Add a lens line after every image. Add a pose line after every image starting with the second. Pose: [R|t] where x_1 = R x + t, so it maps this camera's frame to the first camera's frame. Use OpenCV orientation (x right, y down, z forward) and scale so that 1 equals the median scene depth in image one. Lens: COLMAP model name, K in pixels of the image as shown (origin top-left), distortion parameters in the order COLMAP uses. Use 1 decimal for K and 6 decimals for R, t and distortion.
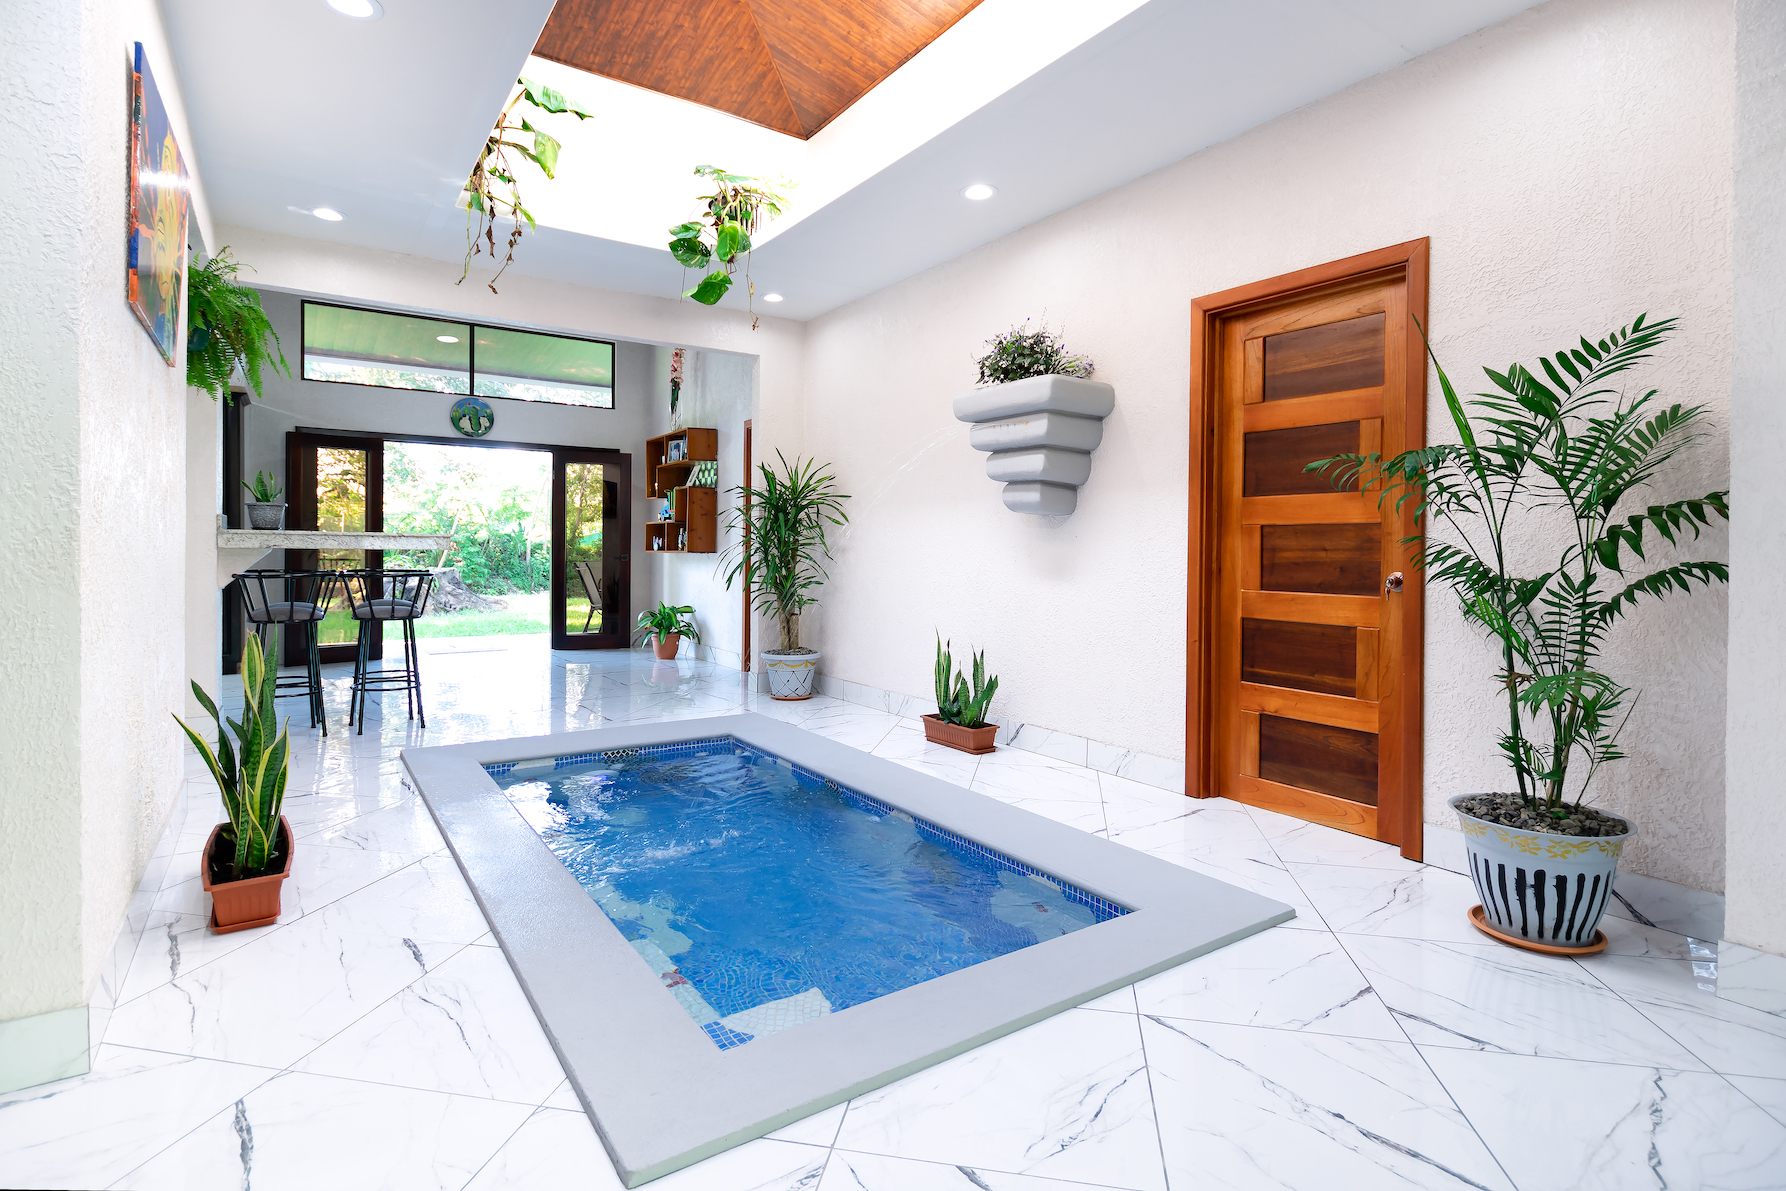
lens RADIAL K [[897.7, 0, 898.7], [0, 897.7, 553.2], [0, 0, 1]] dist [-0.001333, 0.000352]
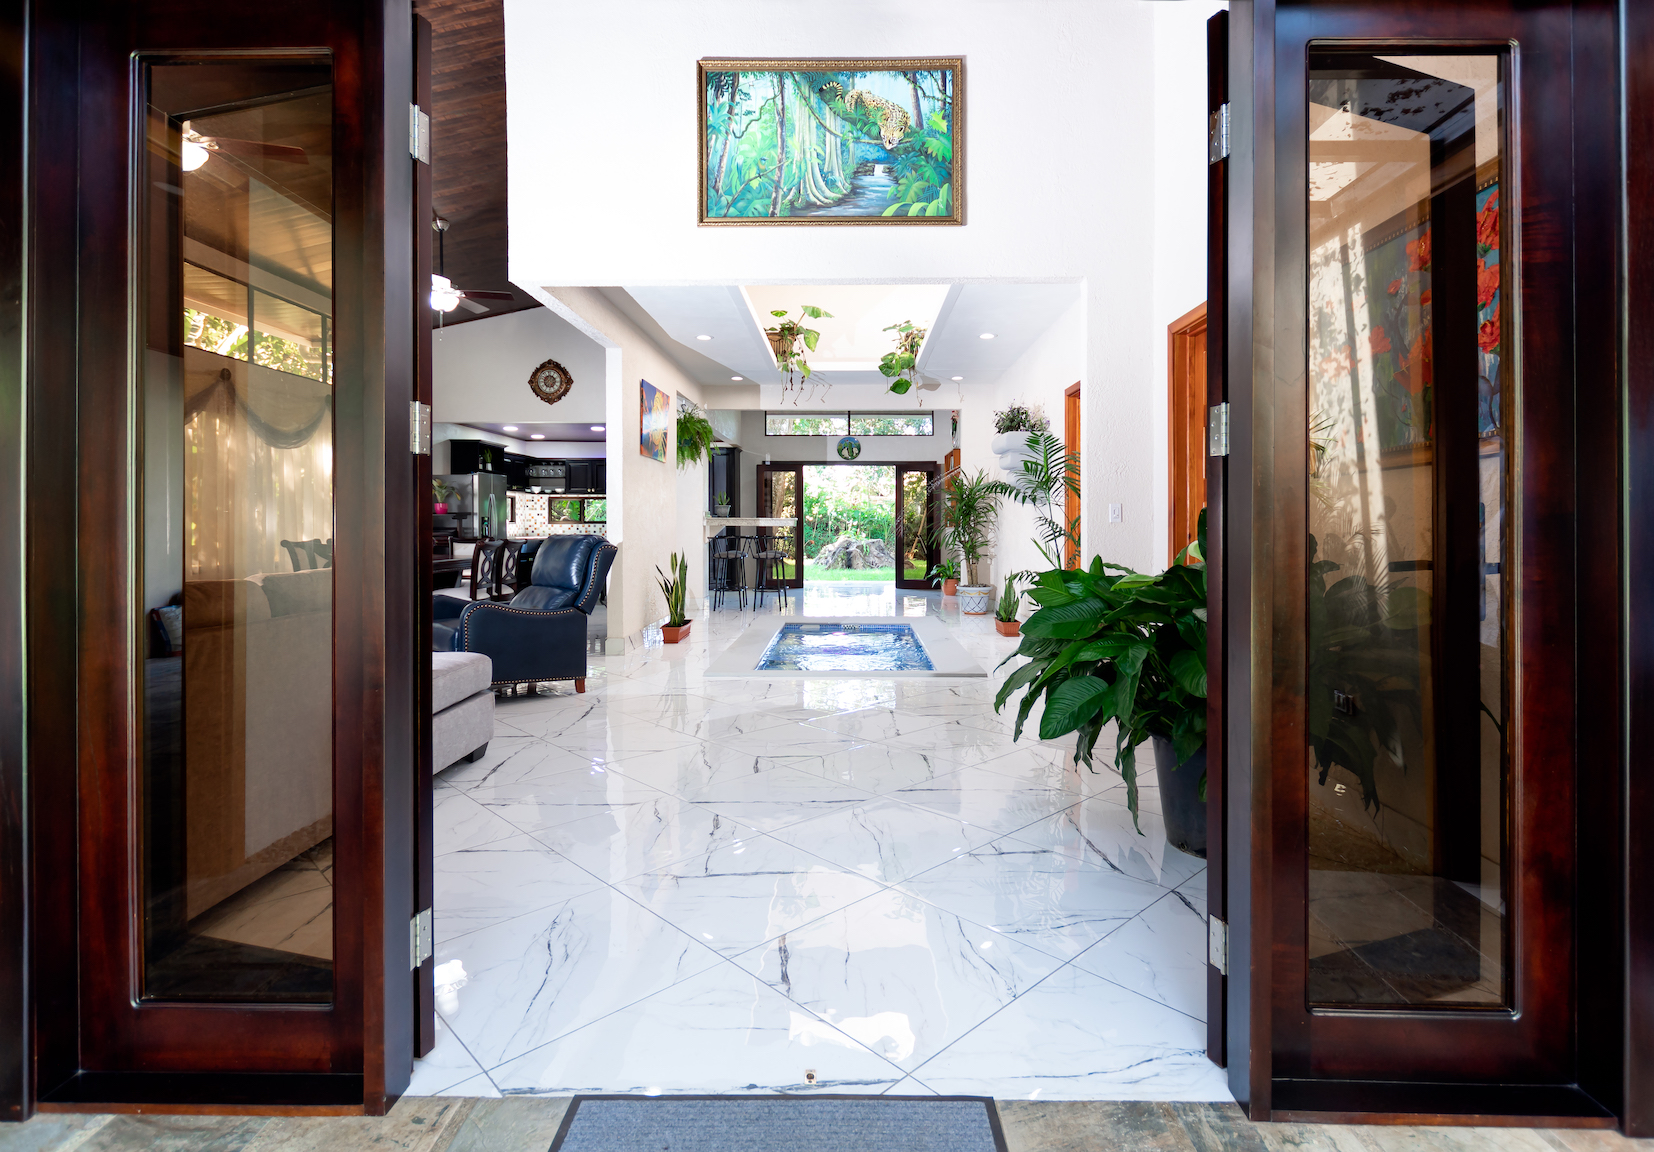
lens RADIAL K [[853.1, 0, 831.1], [0, 853.1, 536.1], [0, 0, 1]] dist [0.001126, -0.000198]
pose [[0.811495, 0.003231, -0.584351, 0.711305], [-0.000003, 0.999985, 0.005525, 0.008952], [0.584360, -0.004481, 0.811482, -0.533134]]
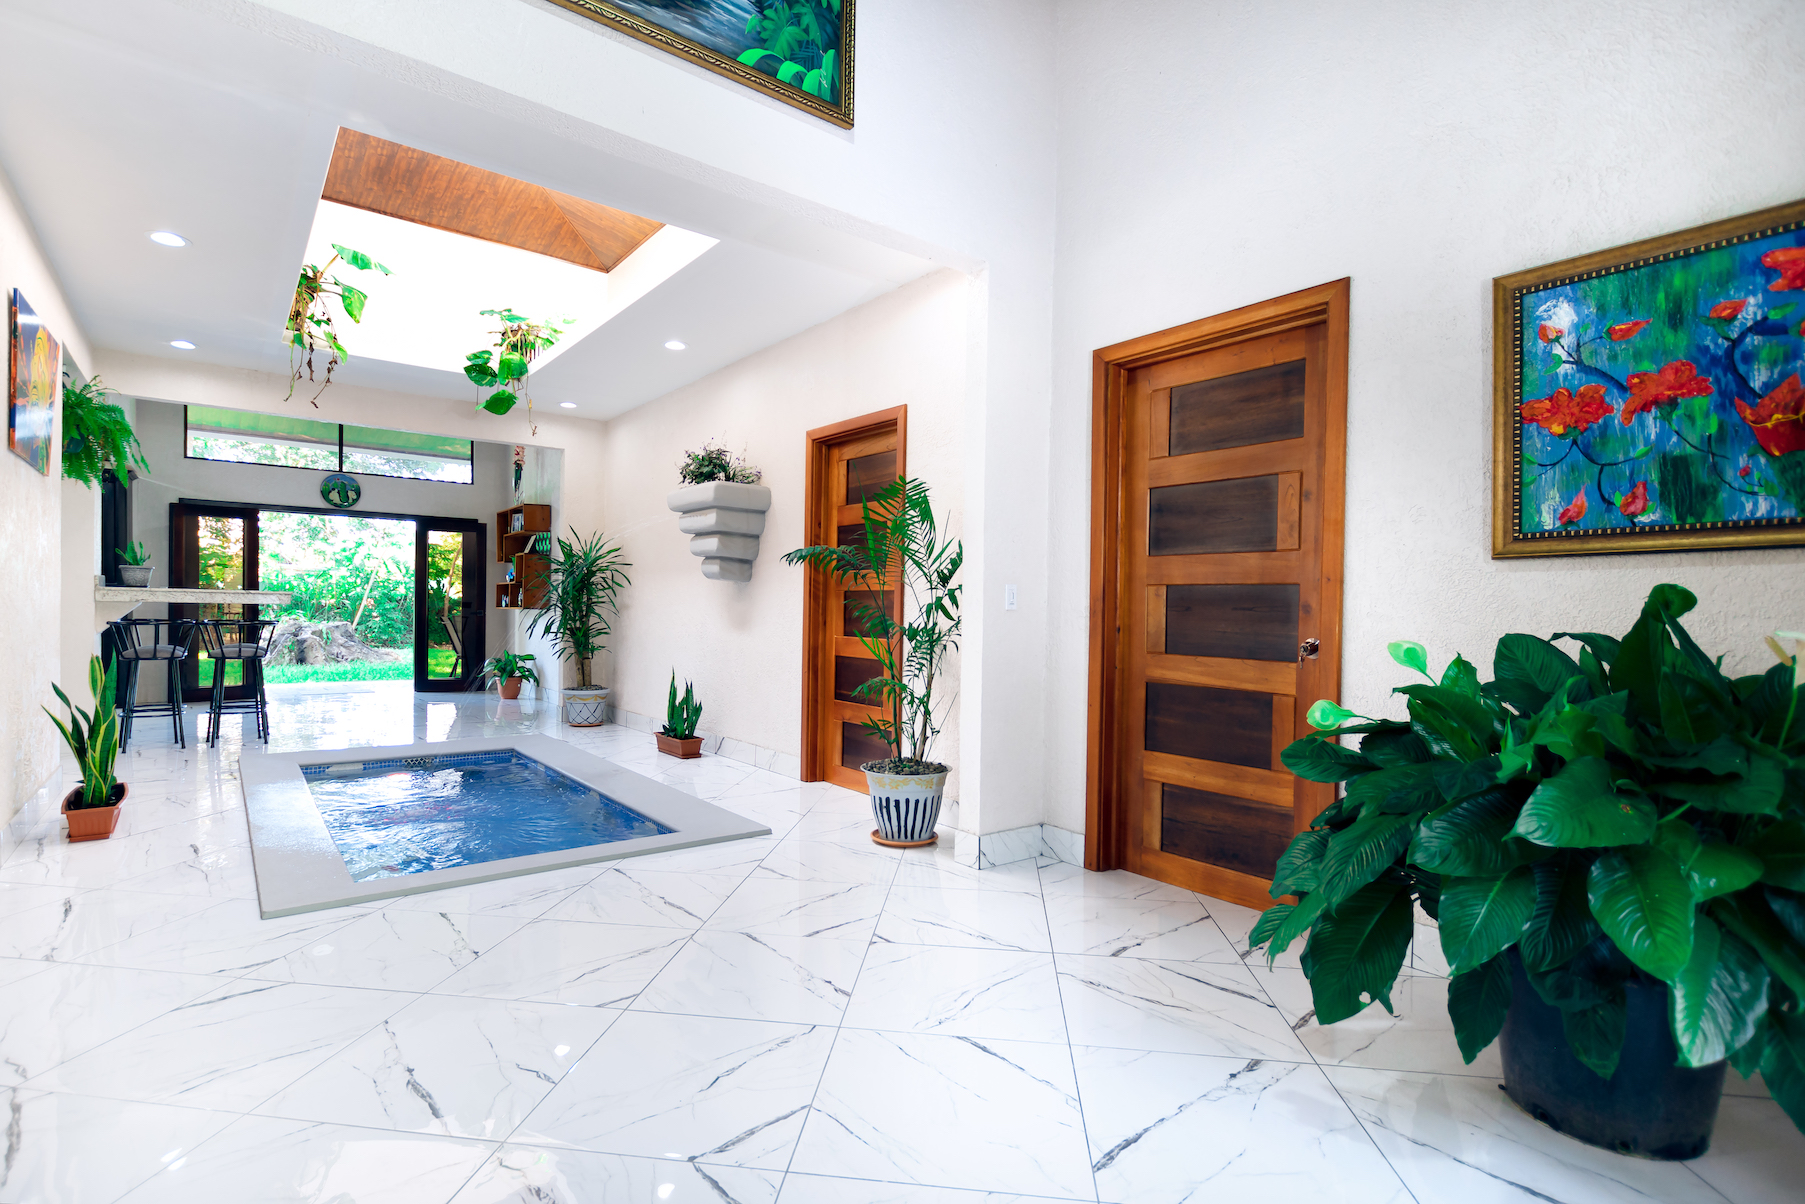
lens RADIAL K [[880.6, 0, 892.6], [0, 880.6, 624.1], [0, 0, 1]] dist [-0.005014, -0.001802]
pose [[0.998165, 0.007054, 0.060137, 0.275087], [-0.007774, 0.999901, 0.011746, 0.003176], [-0.060049, -0.012192, 0.998121, -0.290044]]
